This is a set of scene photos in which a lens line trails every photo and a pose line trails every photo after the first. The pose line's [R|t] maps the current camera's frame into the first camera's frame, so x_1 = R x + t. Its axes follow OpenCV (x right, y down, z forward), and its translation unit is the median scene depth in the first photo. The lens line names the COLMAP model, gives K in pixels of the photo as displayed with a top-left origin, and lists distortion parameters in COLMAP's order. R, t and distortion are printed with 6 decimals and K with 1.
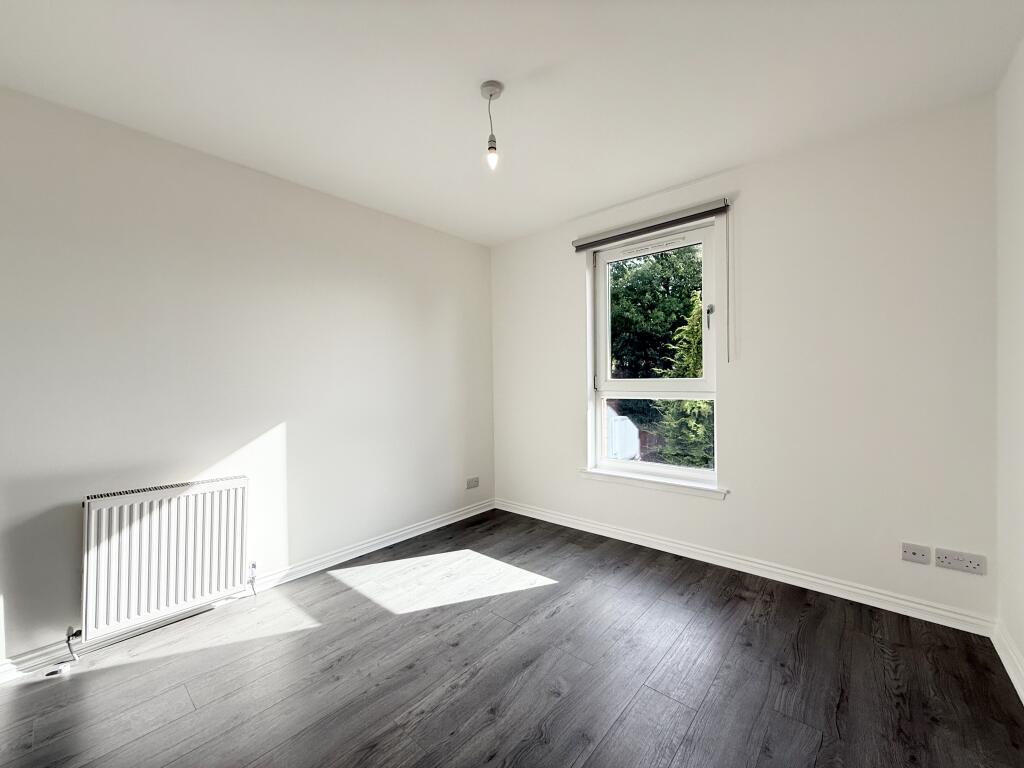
lens RADIAL K [[407.8, 0, 512.0], [0, 407.8, 384.0], [0, 0, 1]] dist [-0.002436, -0.000346]
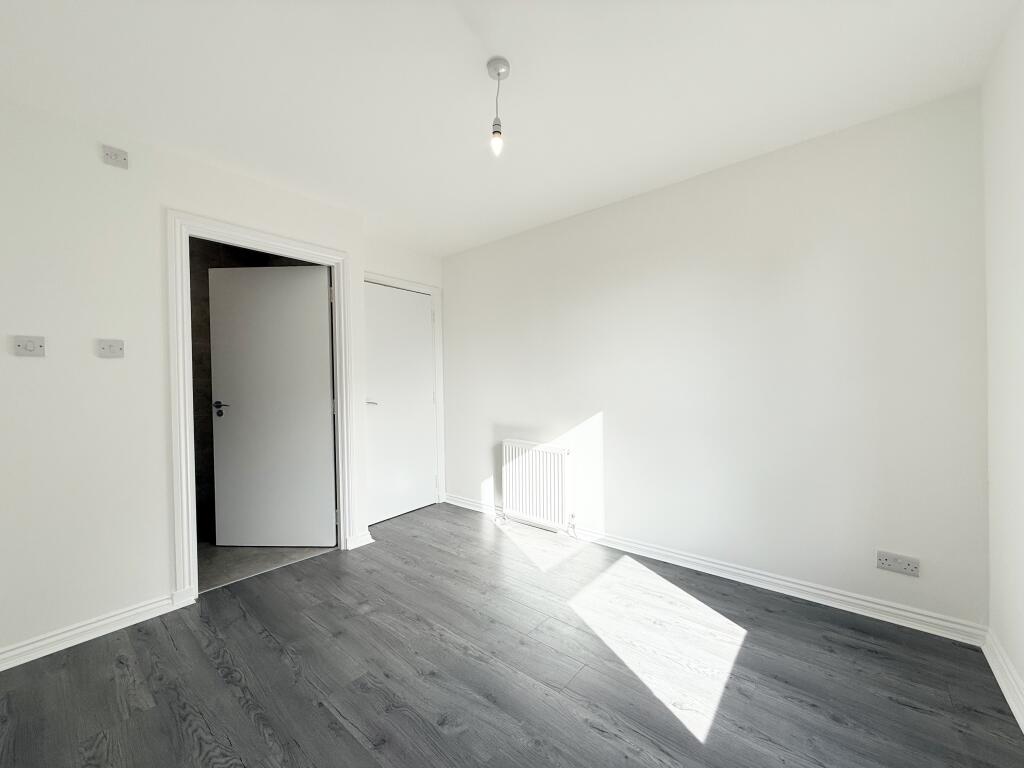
lens RADIAL K [[407.8, 0, 512.0], [0, 407.8, 384.0], [0, 0, 1]] dist [-0.002436, -0.000346]
pose [[0.017066, 0.020106, -0.999652, 0.611745], [0.005392, 0.999781, 0.020201, -0.012862], [0.999840, -0.005734, 0.016954, 0.690328]]
